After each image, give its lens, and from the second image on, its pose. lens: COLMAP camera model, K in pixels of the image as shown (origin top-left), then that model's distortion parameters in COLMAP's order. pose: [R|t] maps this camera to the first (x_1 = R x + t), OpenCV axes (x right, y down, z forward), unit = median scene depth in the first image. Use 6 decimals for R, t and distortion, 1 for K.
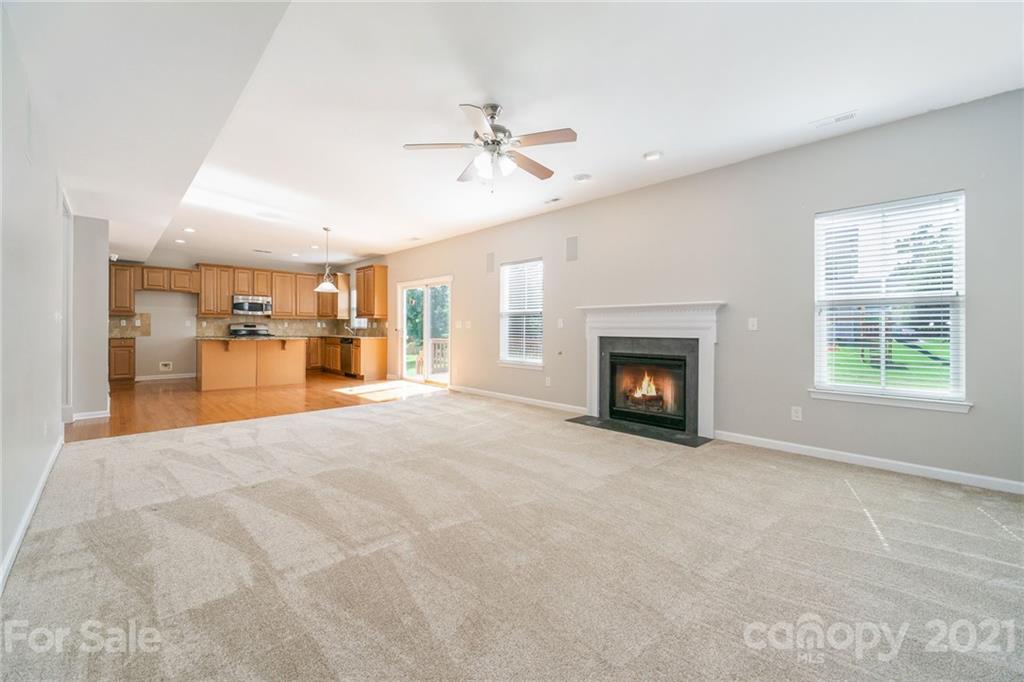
lens RADIAL K [[375.8, 0, 509.8], [0, 375.8, 327.8], [0, 0, 1]] dist [-0.036395, -0.000051]
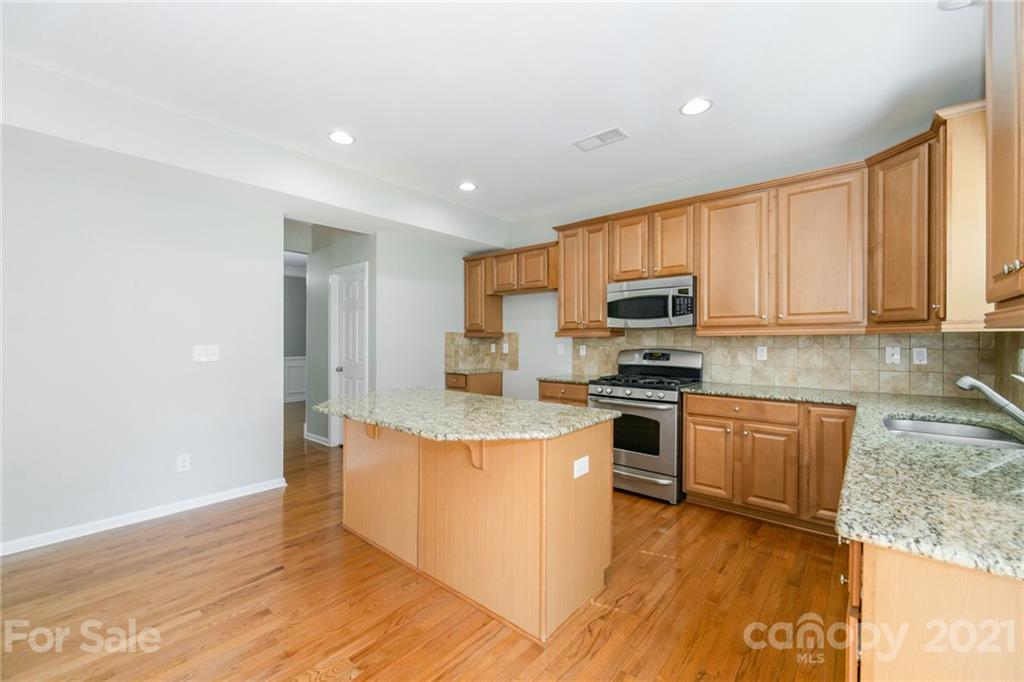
lens RADIAL K [[419.6, 0, 506.9], [0, 419.6, 344.8], [0, 0, 1]] dist [-0.000556, 0.000017]
pose [[0.033520, 0.006350, -0.999418, -0.275528], [0.000347, 0.999980, 0.006365, -0.021562], [0.999438, -0.000560, 0.033517, 0.880487]]
